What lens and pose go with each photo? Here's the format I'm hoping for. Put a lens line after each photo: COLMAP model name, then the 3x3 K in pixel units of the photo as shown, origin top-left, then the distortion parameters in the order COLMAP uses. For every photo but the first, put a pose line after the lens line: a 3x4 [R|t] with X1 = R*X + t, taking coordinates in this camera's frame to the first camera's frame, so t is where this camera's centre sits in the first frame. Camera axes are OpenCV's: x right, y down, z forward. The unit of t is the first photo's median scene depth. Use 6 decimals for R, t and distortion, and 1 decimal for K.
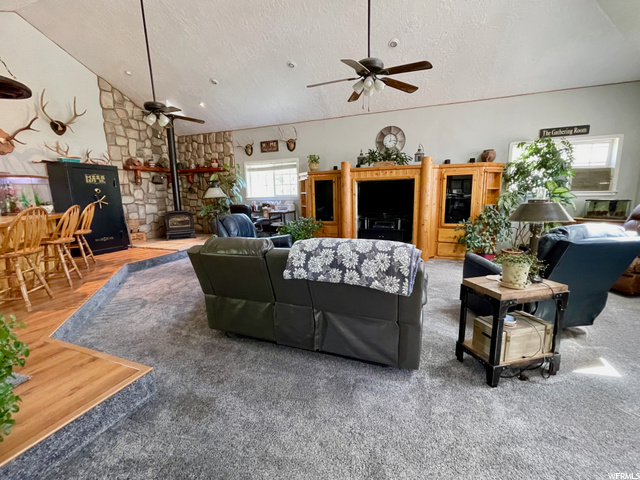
lens RADIAL K [[278.8, 0, 320.0], [0, 278.8, 240.0], [0, 0, 1]] dist [-0.003337, 0.000752]
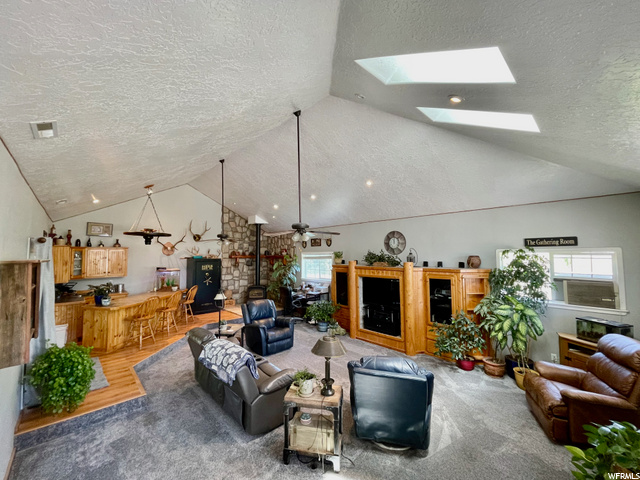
lens RADIAL K [[259.2, 0, 320.0], [0, 259.2, 240.0], [0, 0, 1]] dist [-0.001571, 0.000598]
pose [[0.906370, -0.006105, -0.422441, 0.545423], [-0.084277, 0.977187, -0.194944, -0.153664], [0.413994, 0.212293, 0.885178, -0.160659]]
